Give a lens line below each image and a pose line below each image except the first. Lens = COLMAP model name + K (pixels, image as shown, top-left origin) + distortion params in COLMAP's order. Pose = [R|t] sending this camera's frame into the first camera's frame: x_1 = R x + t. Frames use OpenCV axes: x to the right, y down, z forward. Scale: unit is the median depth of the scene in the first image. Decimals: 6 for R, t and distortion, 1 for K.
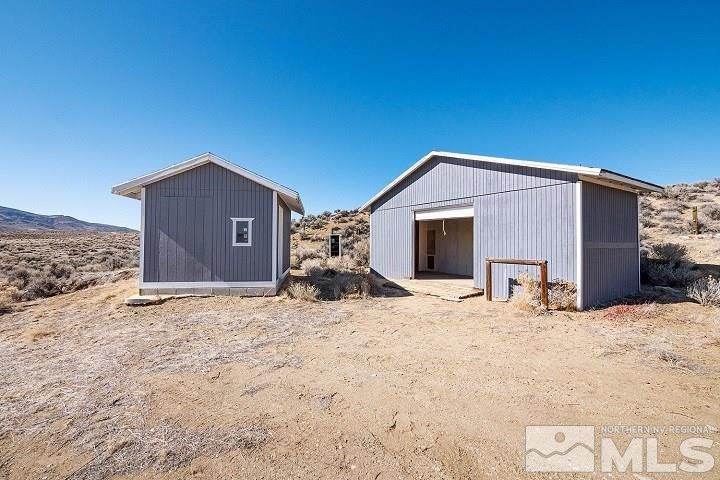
lens RADIAL K [[301.3, 0, 360.0], [0, 301.3, 240.0], [0, 0, 1]] dist [0.000110, -0.000026]
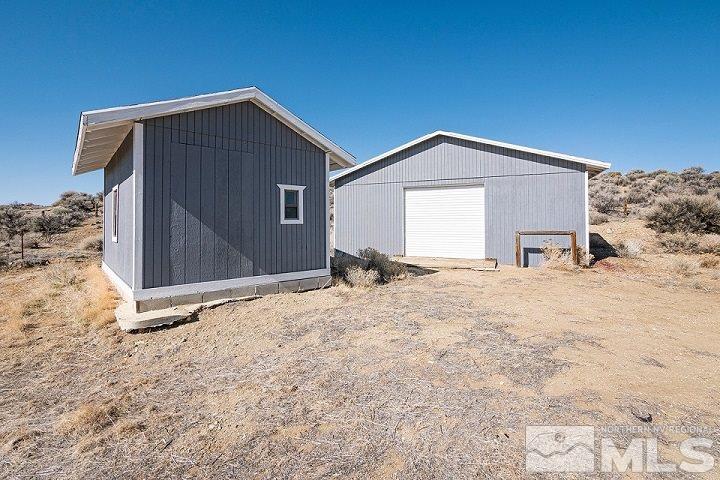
lens RADIAL K [[331.1, 0, 338.1], [0, 331.1, 222.5], [0, 0, 1]] dist [0.000261, 0.000013]
pose [[0.835546, -0.008953, 0.549347, -0.743349], [0.007955, 0.999960, 0.004197, 0.014338], [-0.549363, 0.000863, 0.835583, 0.267740]]
